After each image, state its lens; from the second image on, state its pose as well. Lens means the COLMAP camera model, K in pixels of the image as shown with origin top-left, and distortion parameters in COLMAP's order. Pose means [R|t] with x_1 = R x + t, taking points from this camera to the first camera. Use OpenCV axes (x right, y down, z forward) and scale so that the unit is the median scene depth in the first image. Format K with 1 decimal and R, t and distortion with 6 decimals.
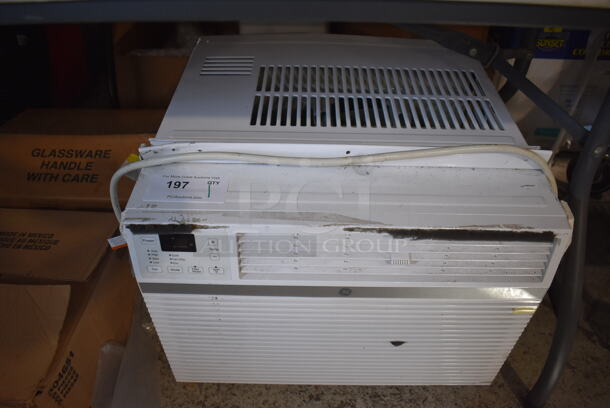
lens RADIAL K [[470.4, 0, 305.0], [0, 470.4, 204.0], [0, 0, 1]] dist [-0.098832, 0.008849]
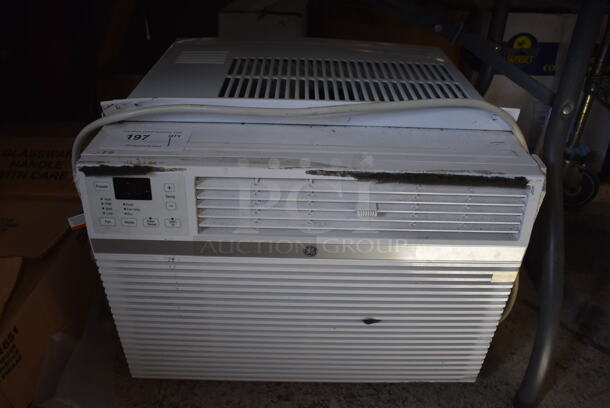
lens RADIAL K [[470.4, 0, 305.0], [0, 470.4, 204.0], [0, 0, 1]] dist [-0.098832, 0.008849]
pose [[0.999727, 0.004562, 0.022902, 0.051912], [-0.001050, 0.988523, -0.151065, 0.232631], [-0.023328, 0.151000, 0.988259, 0.056431]]
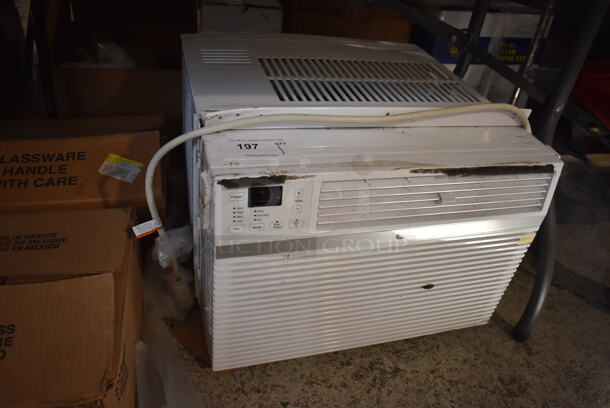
lens RADIAL K [[470.4, 0, 305.0], [0, 470.4, 204.0], [0, 0, 1]] dist [-0.098832, 0.008849]
pose [[0.950155, -0.082337, 0.300710, -0.456355], [0.108836, 0.991418, -0.072429, 0.166698], [-0.292166, 0.101546, 0.950961, -0.007887]]
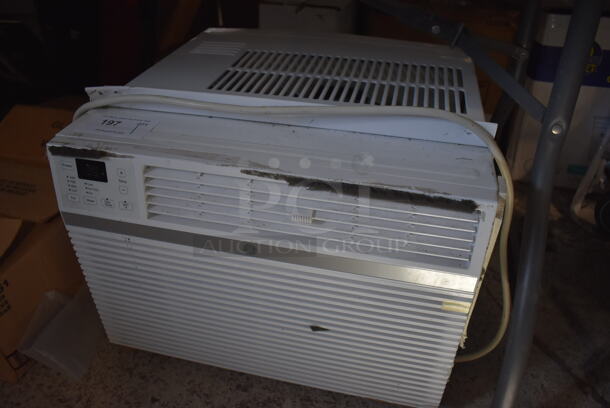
lens RADIAL K [[470.4, 0, 305.0], [0, 470.4, 204.0], [0, 0, 1]] dist [-0.098832, 0.008849]
pose [[0.976266, 0.119474, -0.180639, 0.346842], [-0.141427, 0.983368, -0.113952, 0.186504], [0.164021, 0.136794, 0.976926, 0.083607]]
